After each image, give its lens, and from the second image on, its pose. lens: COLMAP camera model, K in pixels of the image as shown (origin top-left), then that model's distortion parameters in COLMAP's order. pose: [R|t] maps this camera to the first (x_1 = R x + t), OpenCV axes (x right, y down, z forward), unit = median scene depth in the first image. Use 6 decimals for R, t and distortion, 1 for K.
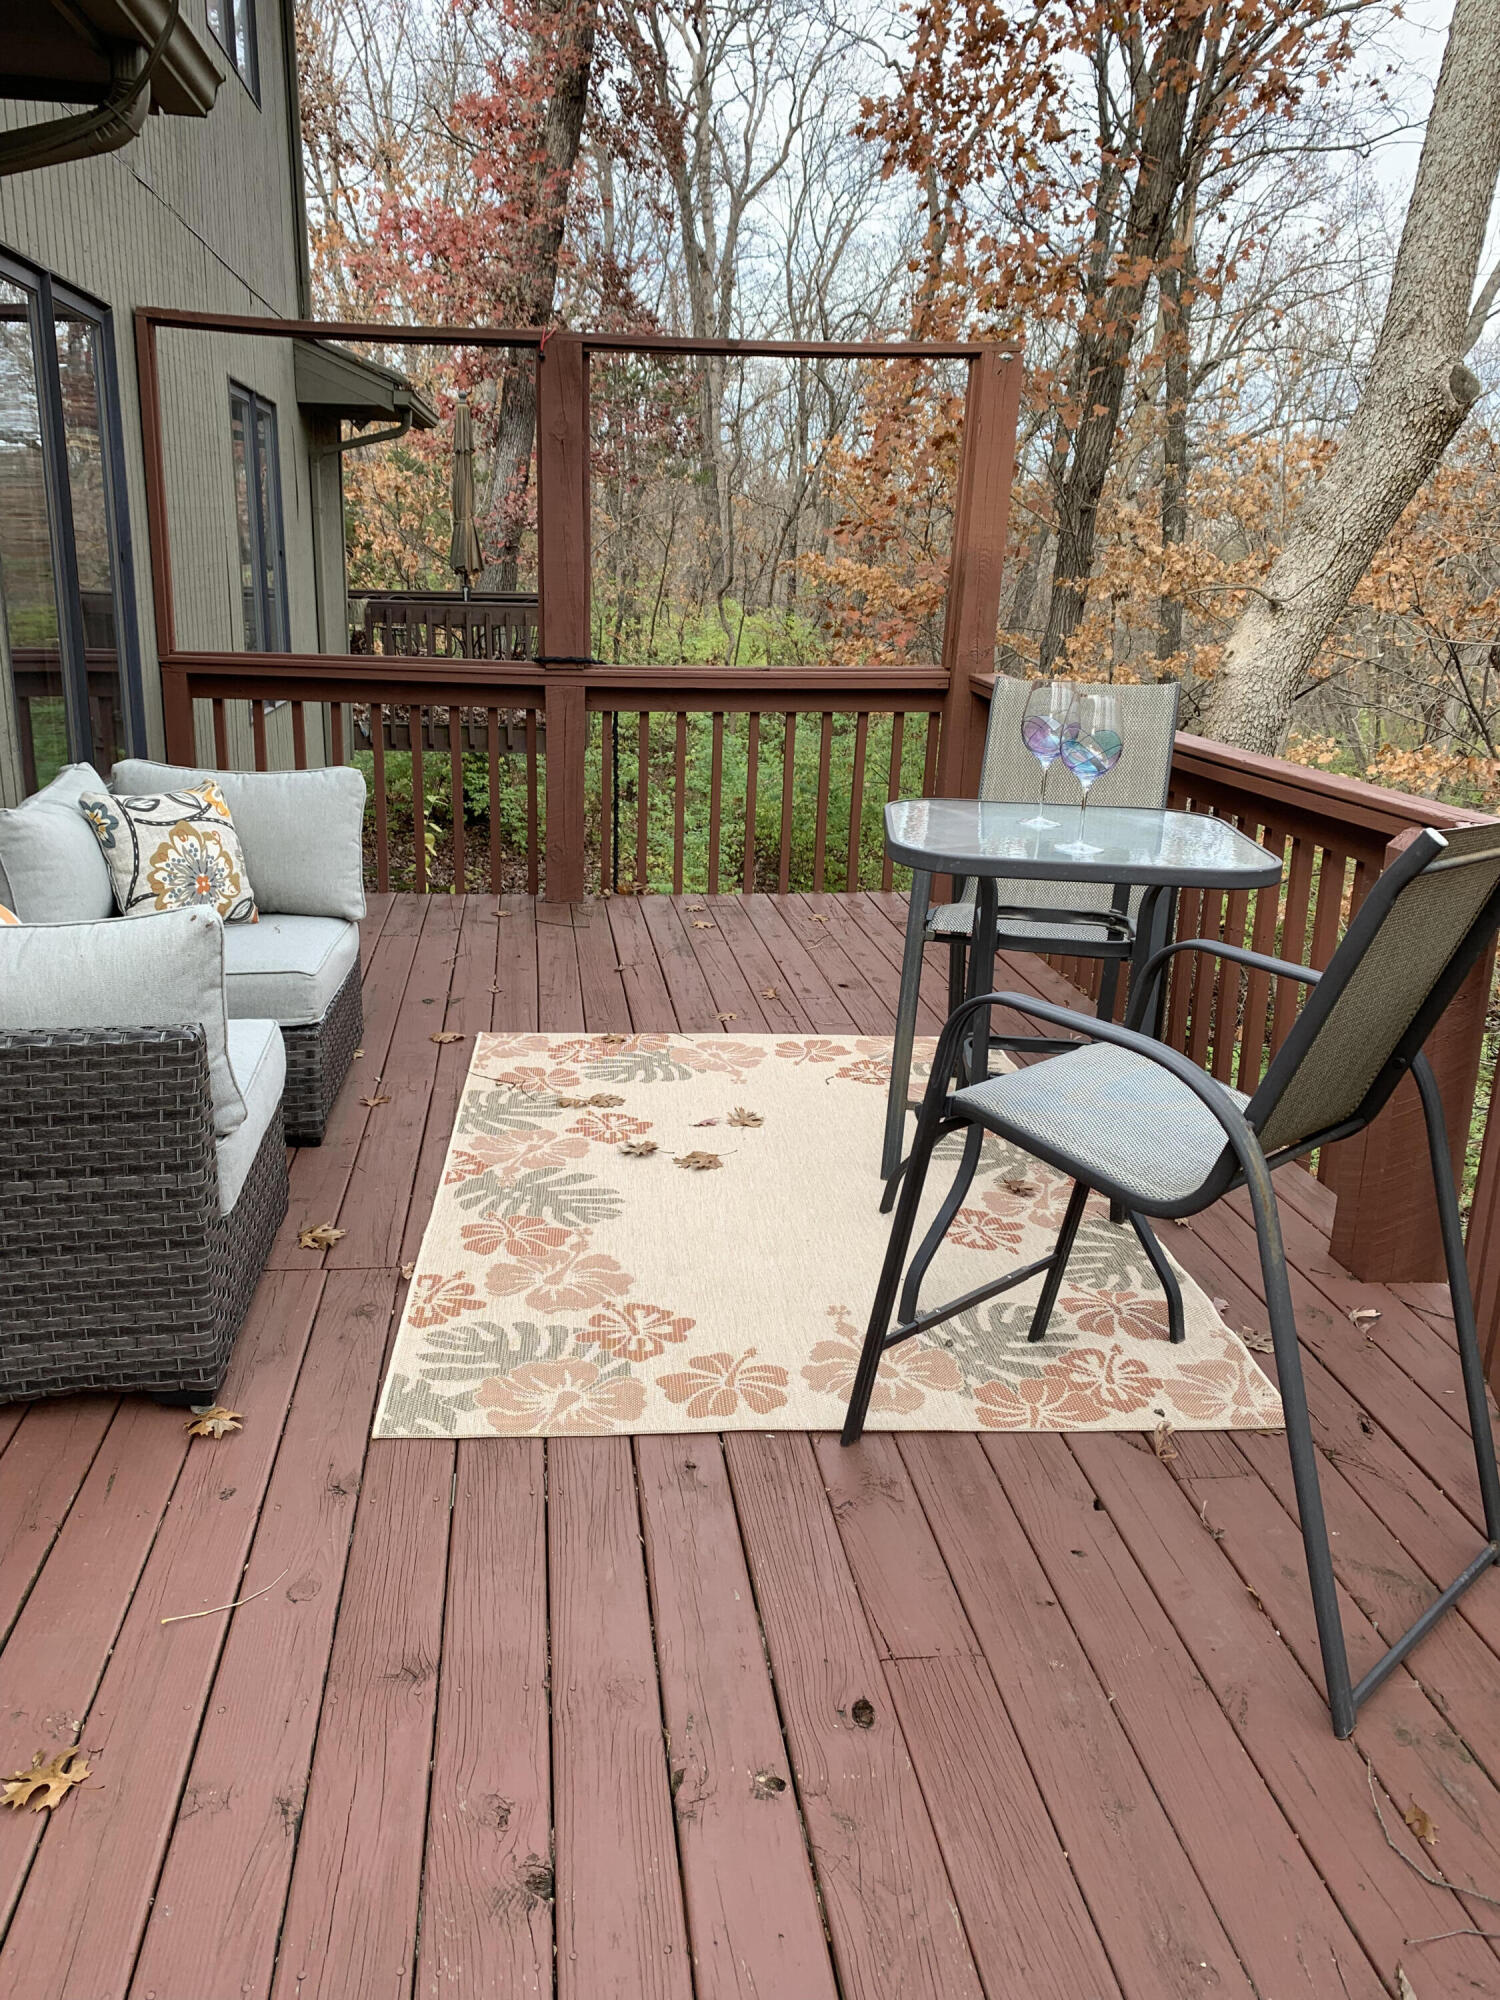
lens RADIAL K [[1511.5, 0, 751.2], [0, 1511.5, 989.2], [0, 0, 1]] dist [0.009573, 0.000306]
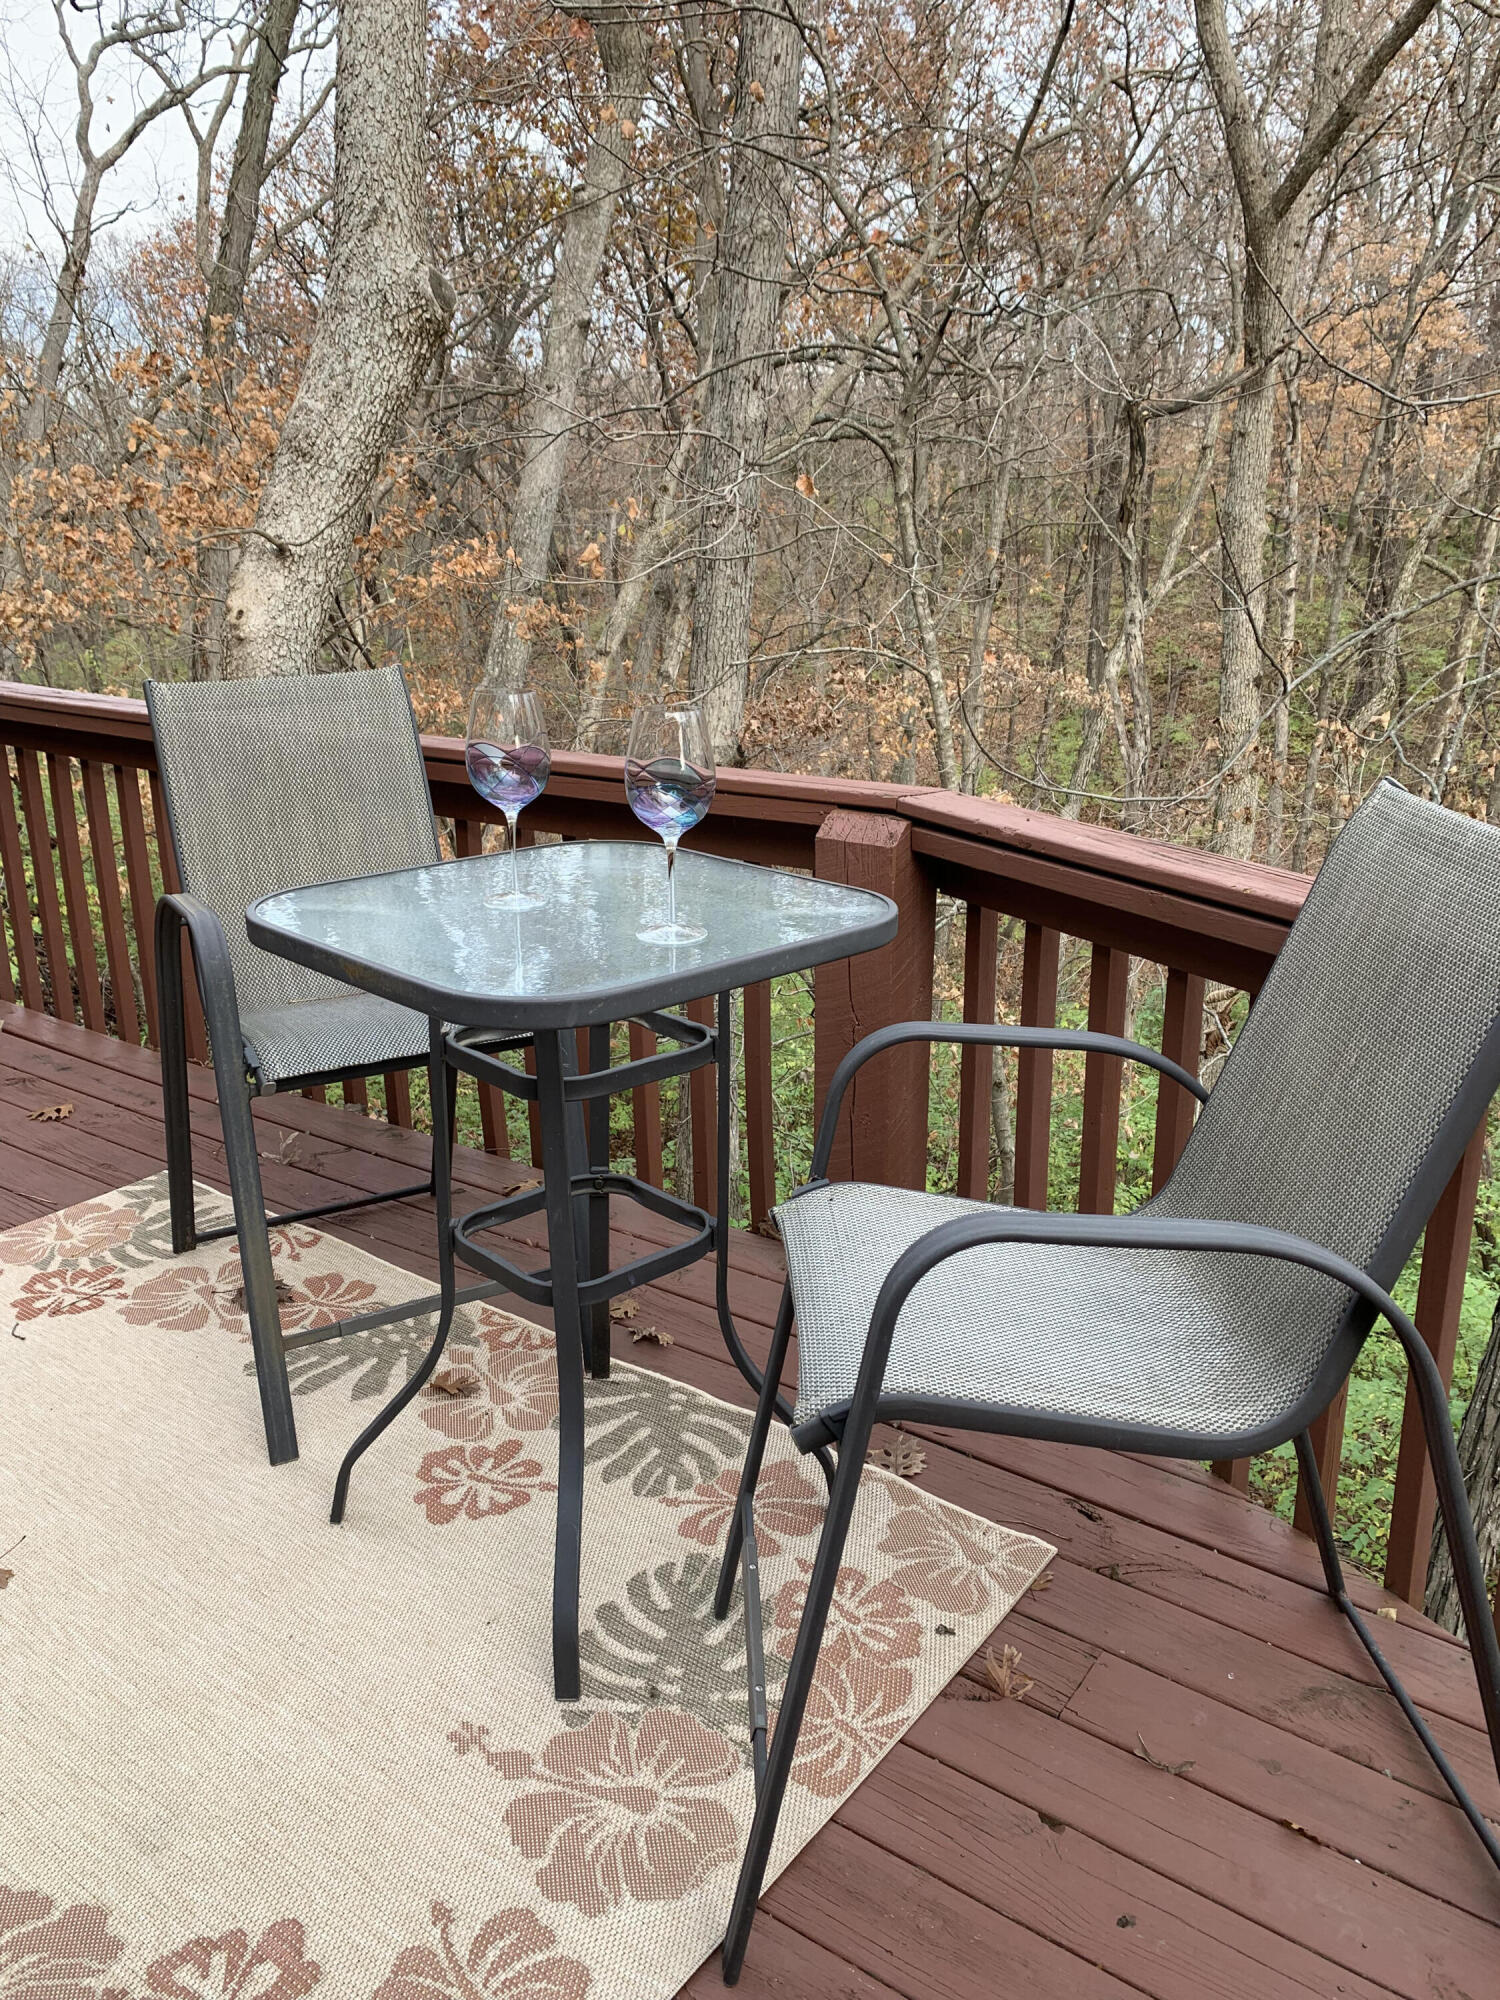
lens RADIAL K [[1511.5, 0, 751.2], [0, 1511.5, 989.2], [0, 0, 1]] dist [0.009573, 0.000306]
pose [[0.670362, -0.257128, 0.696060, -0.130875], [0.226979, 0.964136, 0.137557, -0.085374], [-0.706467, 0.065778, 0.704683, 0.274931]]
